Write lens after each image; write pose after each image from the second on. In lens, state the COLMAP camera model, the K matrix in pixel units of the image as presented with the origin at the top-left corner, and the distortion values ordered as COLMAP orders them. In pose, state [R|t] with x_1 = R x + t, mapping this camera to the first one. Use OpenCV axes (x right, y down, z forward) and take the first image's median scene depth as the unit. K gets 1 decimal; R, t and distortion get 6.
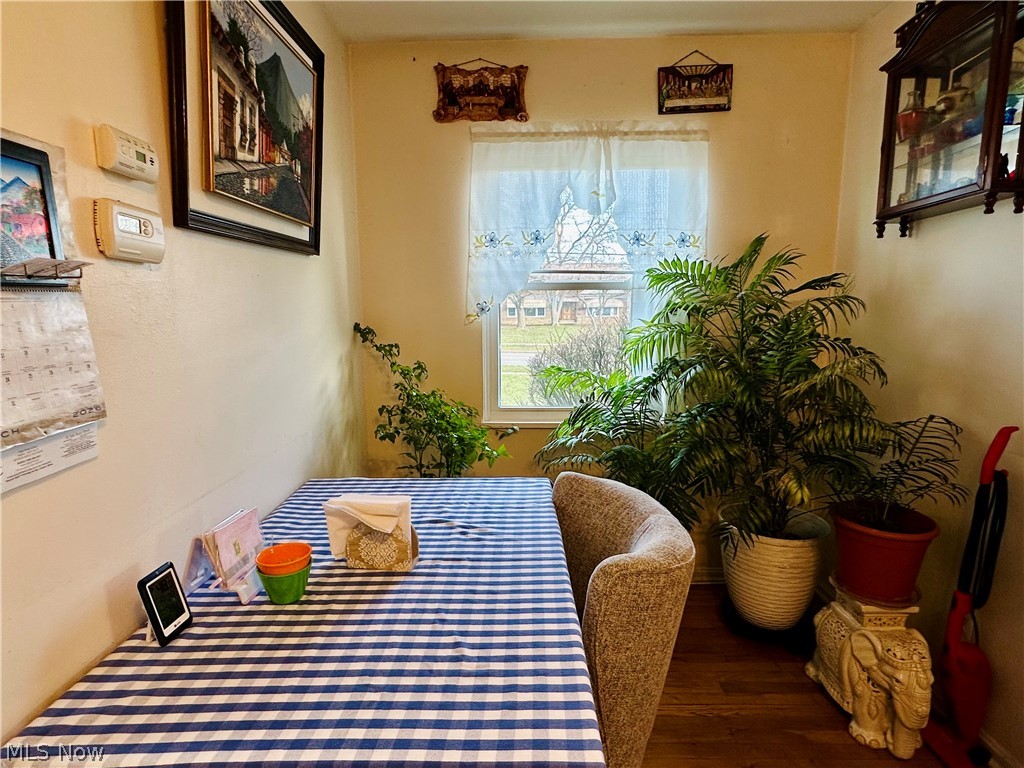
lens RADIAL K [[563.3, 0, 515.0], [0, 563.3, 387.5], [0, 0, 1]] dist [-0.003162, -0.000294]
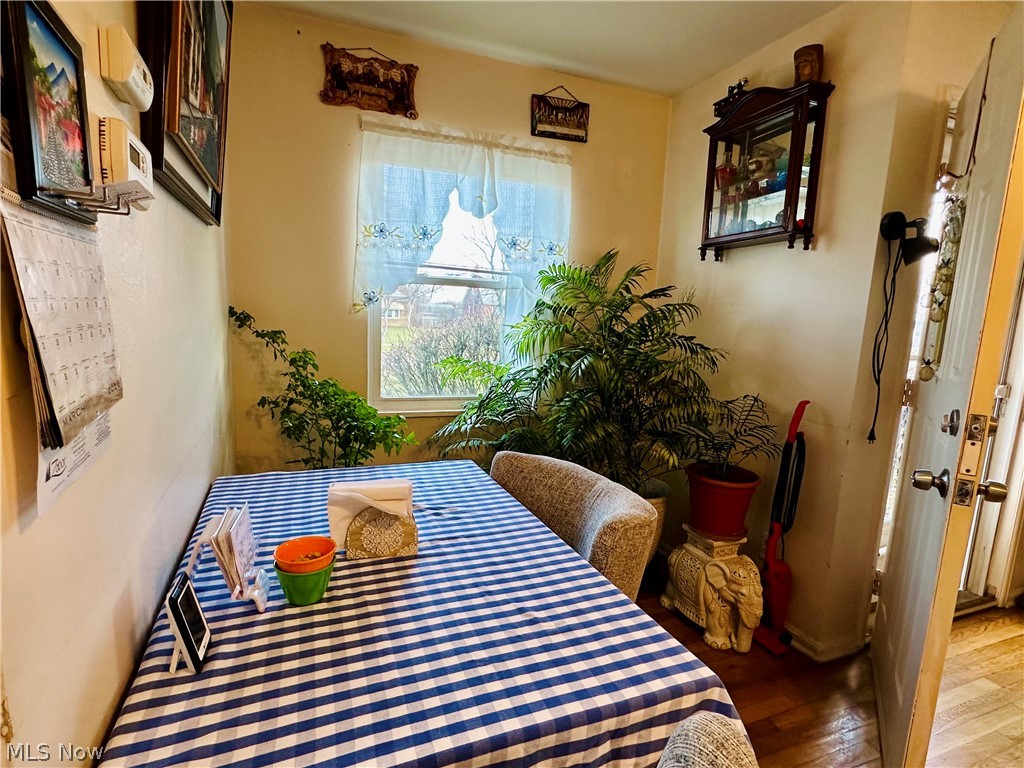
lens RADIAL K [[527.2, 0, 512.9], [0, 527.2, 384.8], [0, 0, 1]] dist [-0.004102, -0.000041]
pose [[0.921613, -0.006465, 0.388055, -0.236903], [0.007146, 0.999974, -0.000312, 0.019168], [-0.388043, 0.003061, 0.921636, 0.050768]]
